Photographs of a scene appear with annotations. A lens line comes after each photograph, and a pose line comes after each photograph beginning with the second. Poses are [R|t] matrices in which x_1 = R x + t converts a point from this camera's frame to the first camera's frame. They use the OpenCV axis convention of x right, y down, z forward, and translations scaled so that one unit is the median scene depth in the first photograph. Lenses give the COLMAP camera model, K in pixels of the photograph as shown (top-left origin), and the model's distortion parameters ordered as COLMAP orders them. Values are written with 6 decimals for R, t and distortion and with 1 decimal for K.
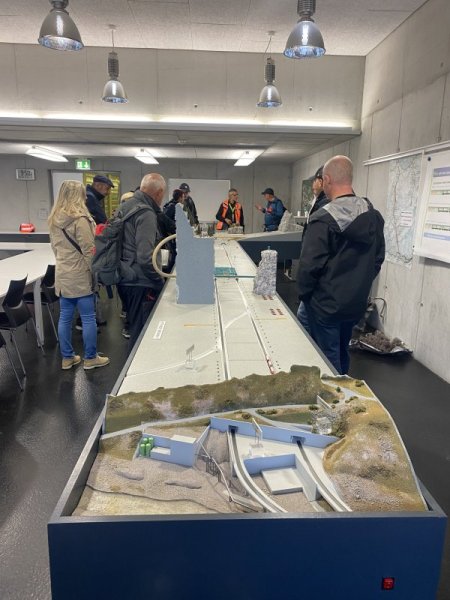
lens RADIAL K [[460.7, 0, 229.0], [0, 460.7, 295.8], [0, 0, 1]] dist [0.036094, -0.026120]
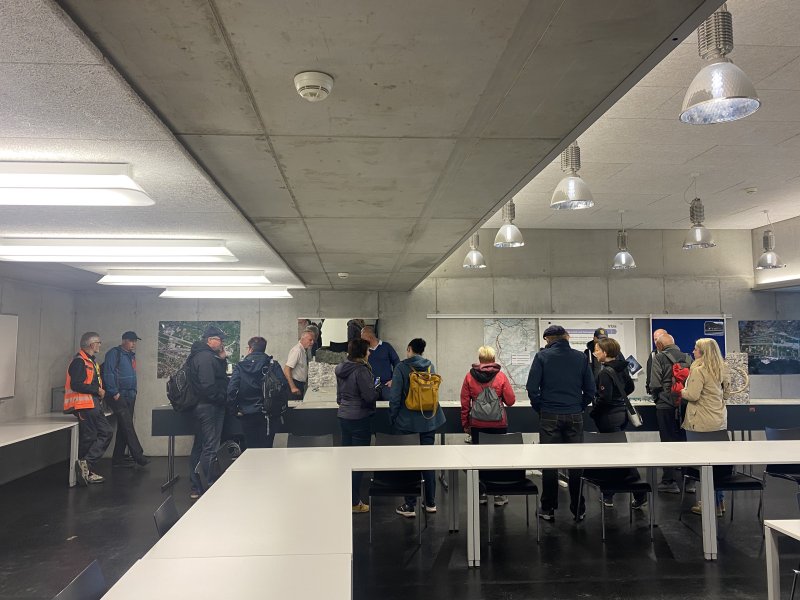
lens RADIAL K [[614.3, 0, 398.1], [0, 614.3, 299.1], [0, 0, 1]] dist [0.036094, -0.026120]
pose [[-0.012482, 0.050781, 0.998632, -1.813319], [0.205436, 0.977534, -0.047141, -0.396168], [-0.978591, 0.204567, -0.022634, 1.605186]]
